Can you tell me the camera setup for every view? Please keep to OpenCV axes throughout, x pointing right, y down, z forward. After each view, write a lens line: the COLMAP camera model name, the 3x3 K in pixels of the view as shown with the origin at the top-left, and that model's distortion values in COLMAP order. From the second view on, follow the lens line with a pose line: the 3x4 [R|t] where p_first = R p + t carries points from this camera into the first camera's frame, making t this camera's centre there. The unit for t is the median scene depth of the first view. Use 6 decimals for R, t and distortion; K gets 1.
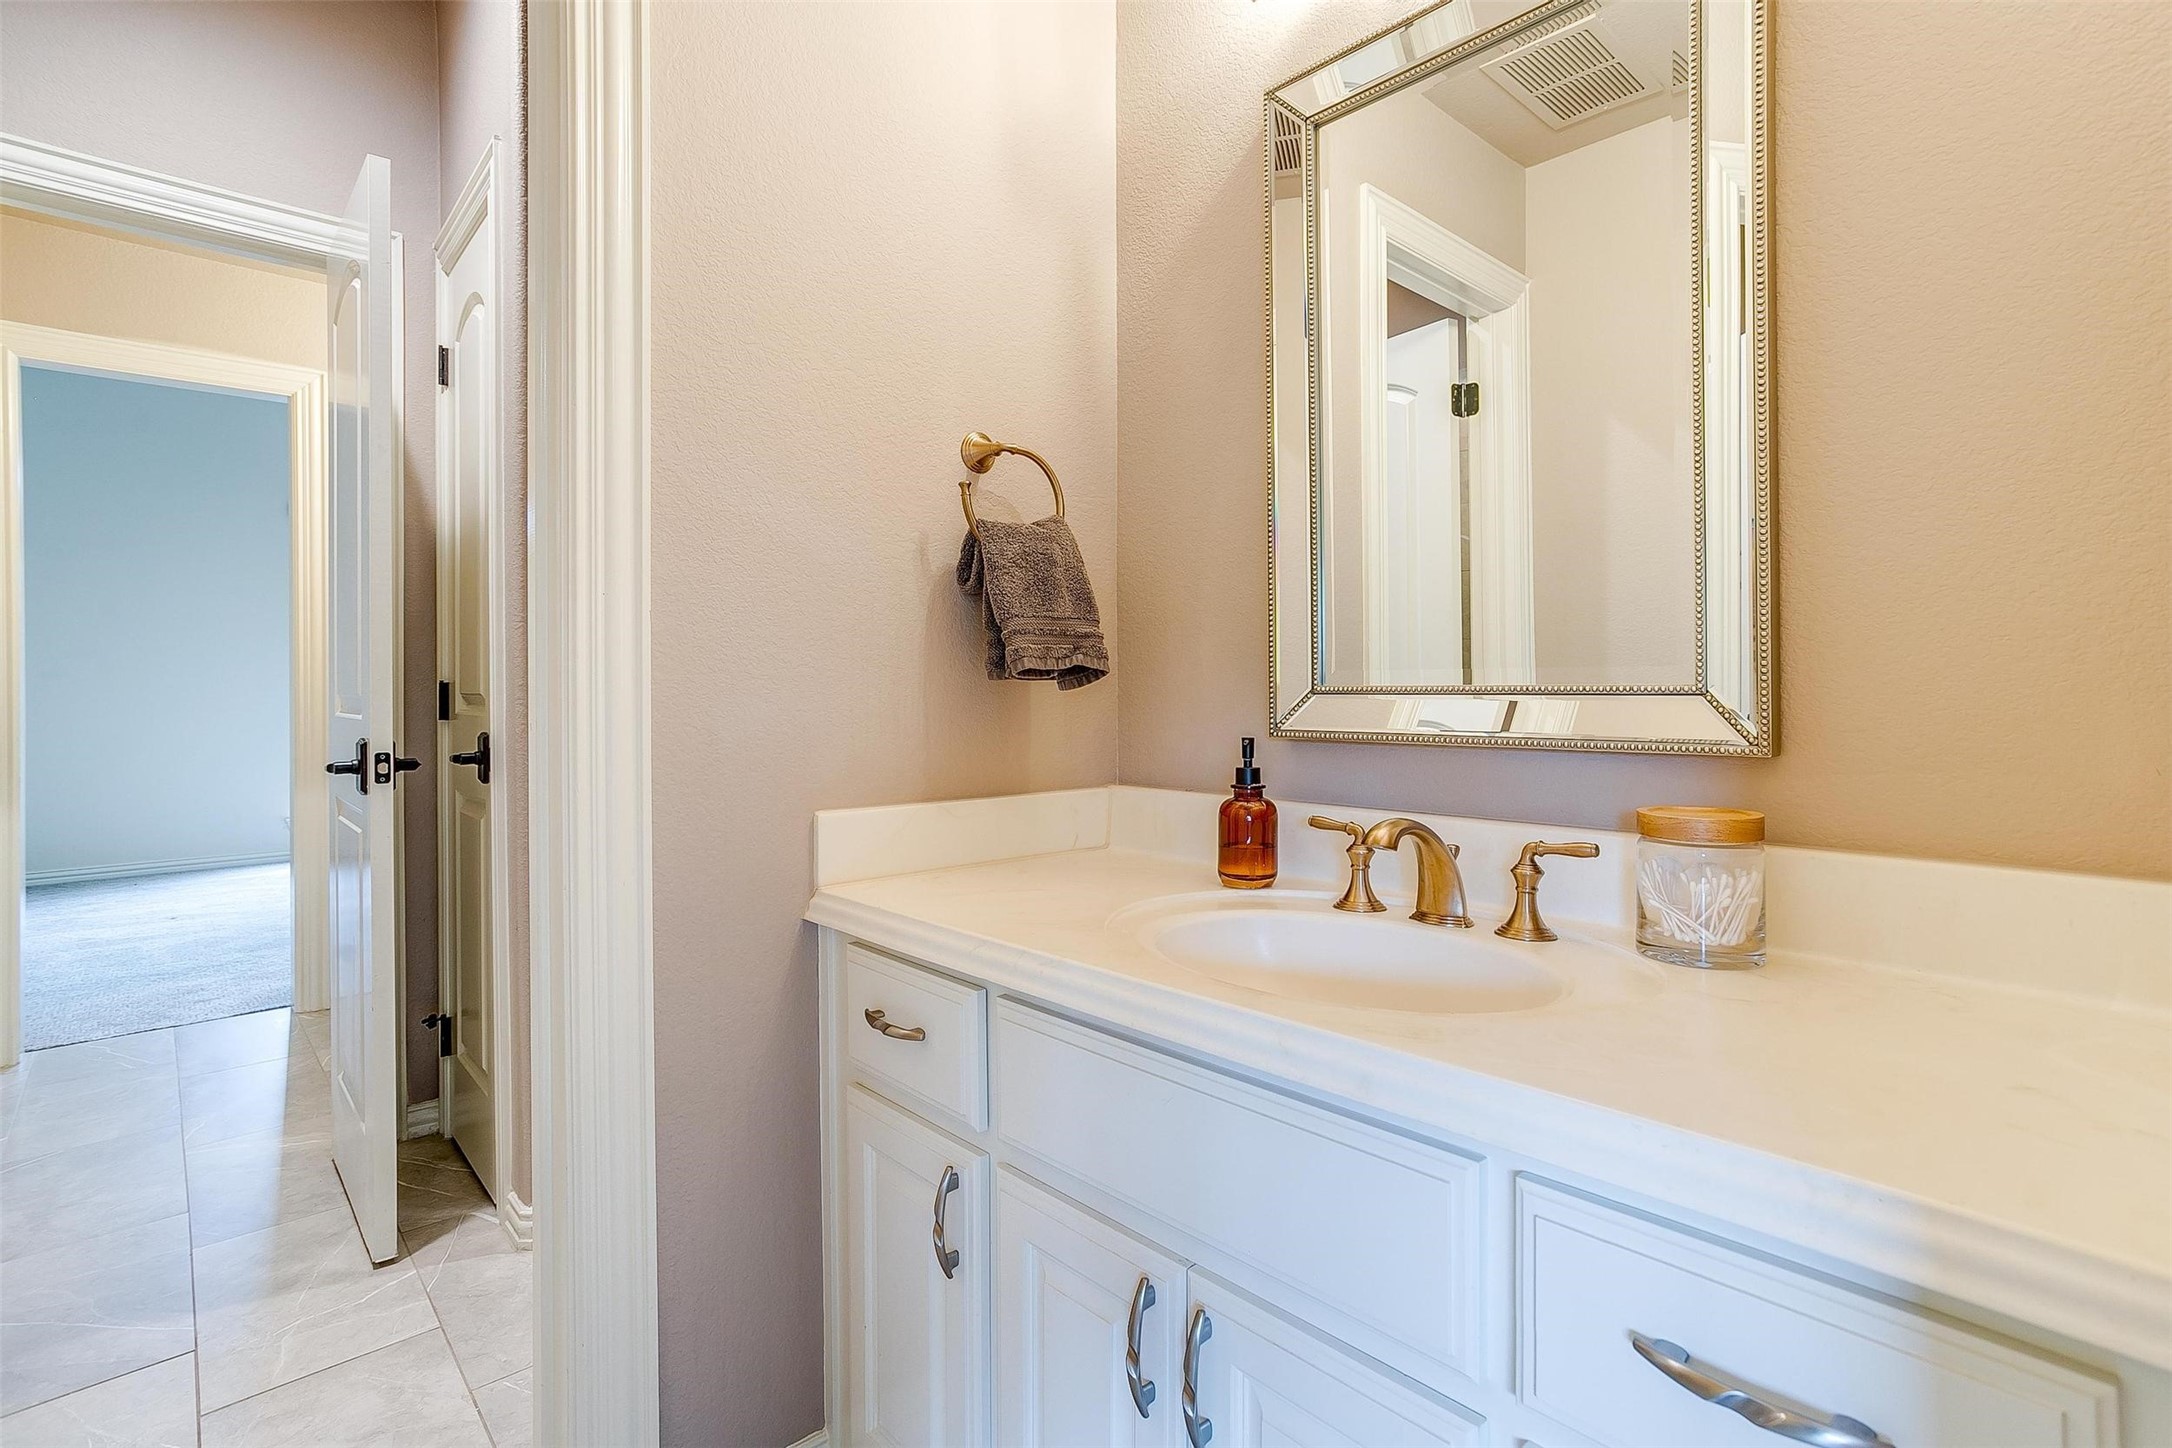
lens RADIAL K [[1029.7, 0, 1065.2], [0, 1029.7, 708.5], [0, 0, 1]] dist [-0.032886, 0.014526]
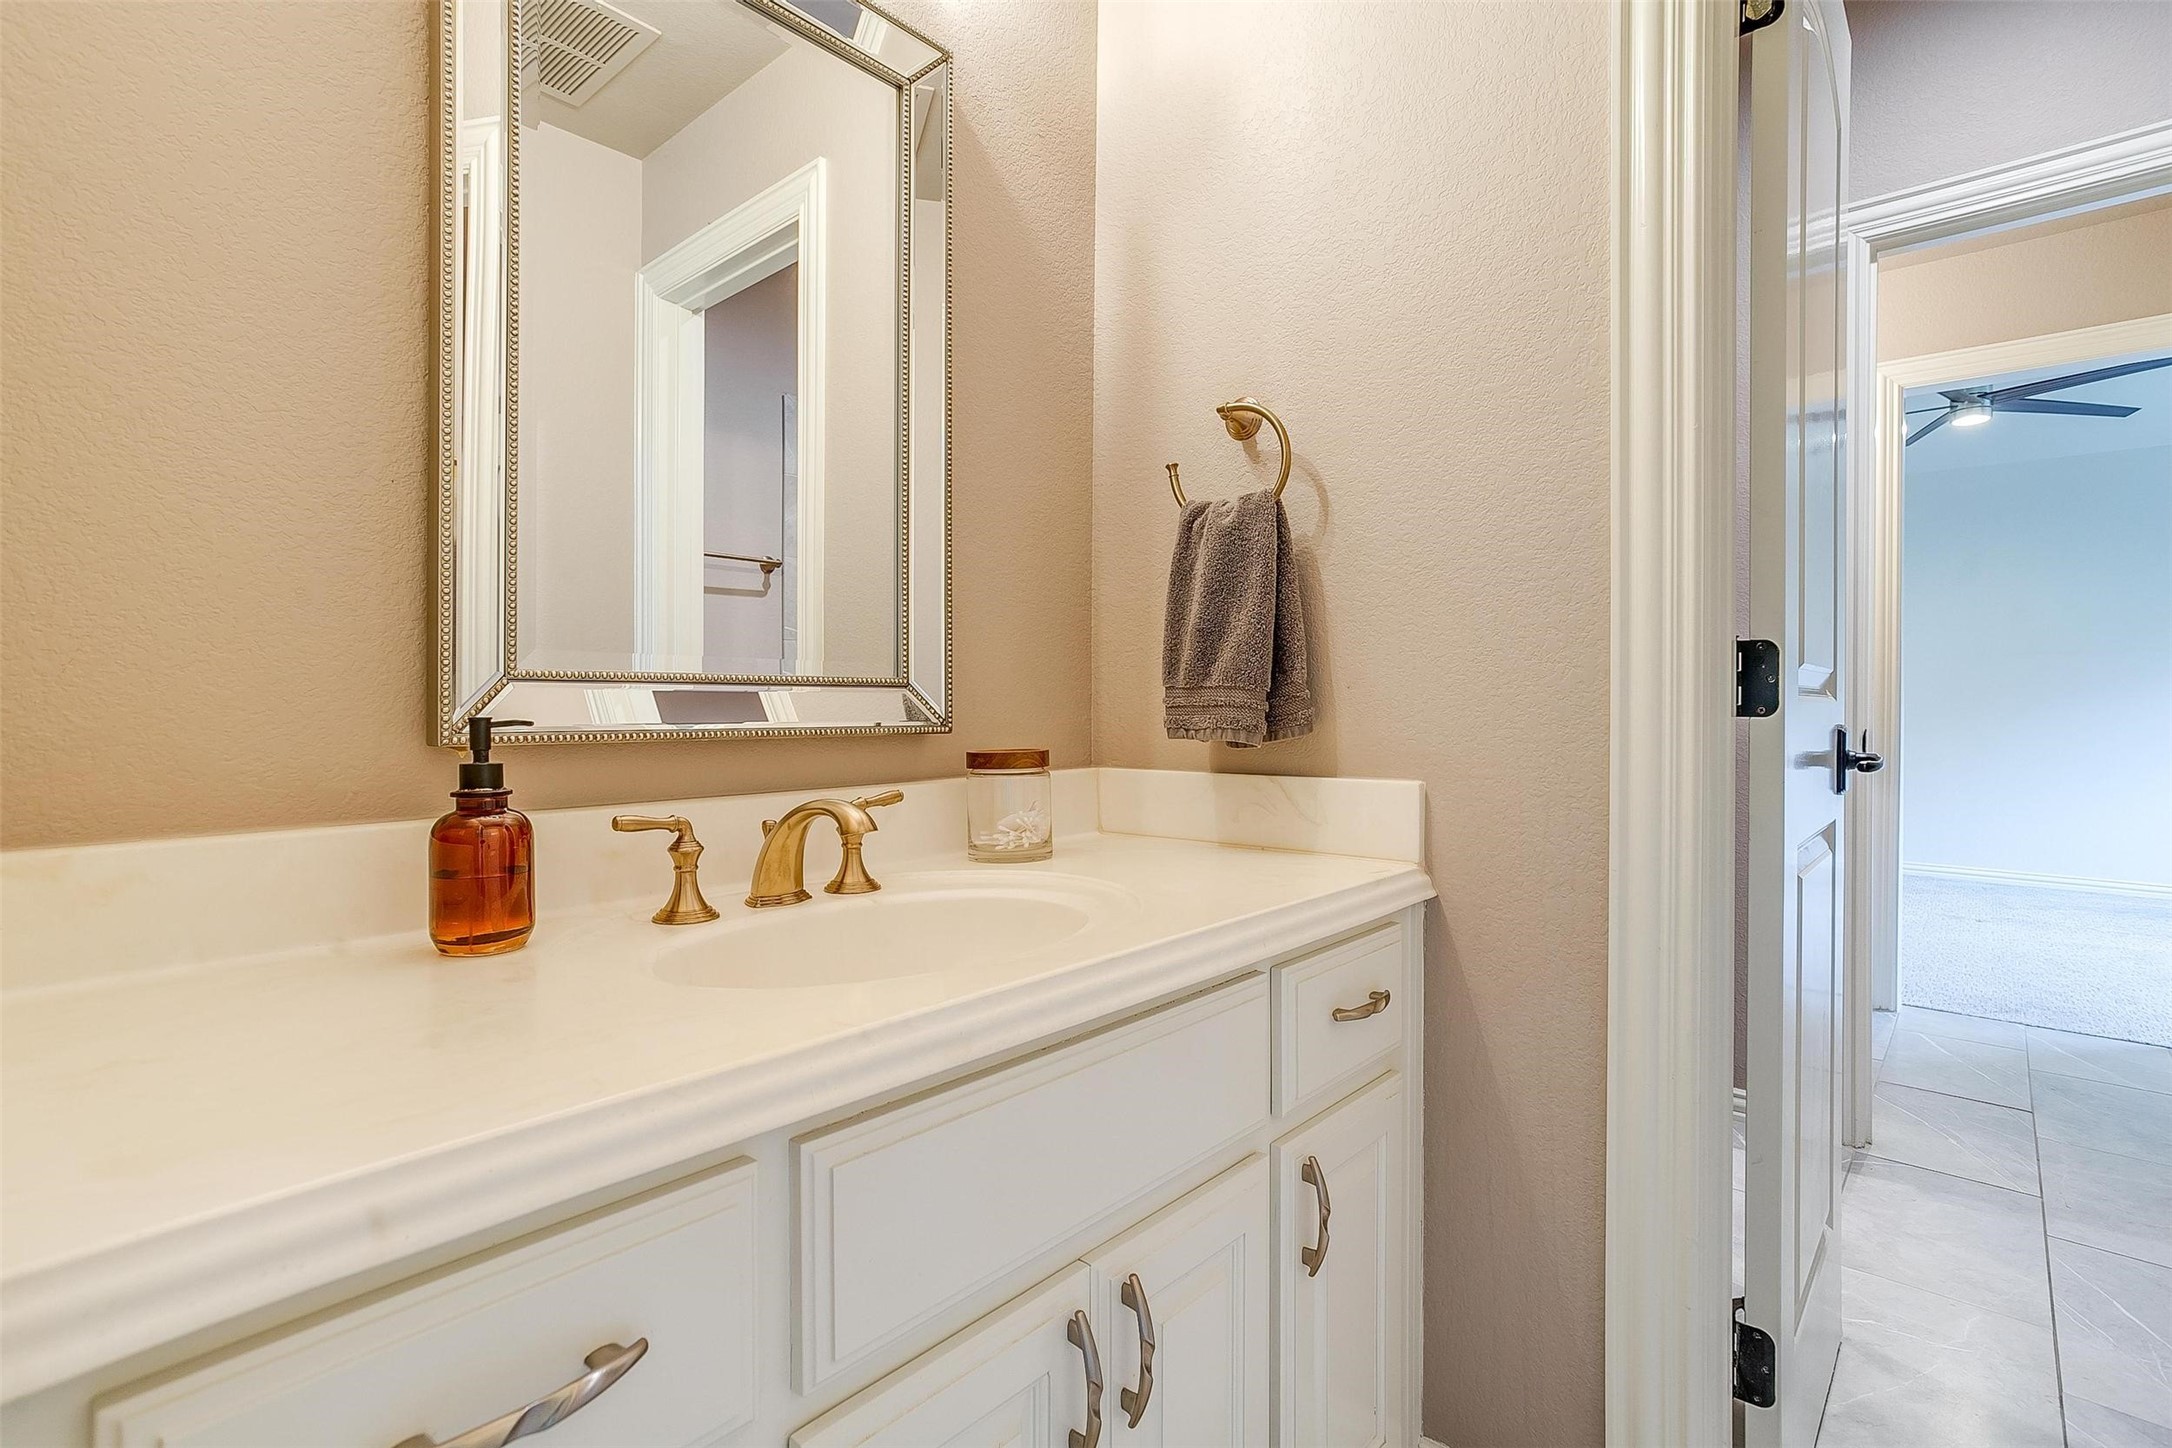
lens RADIAL K [[1029.7, 0, 1065.2], [0, 1029.7, 708.5], [0, 0, 1]] dist [-0.032886, 0.014526]
pose [[-0.099403, -0.015689, 0.994924, -0.618668], [0.003456, 0.999864, 0.016112, -0.003128], [-0.995041, 0.005040, -0.099335, 0.733985]]
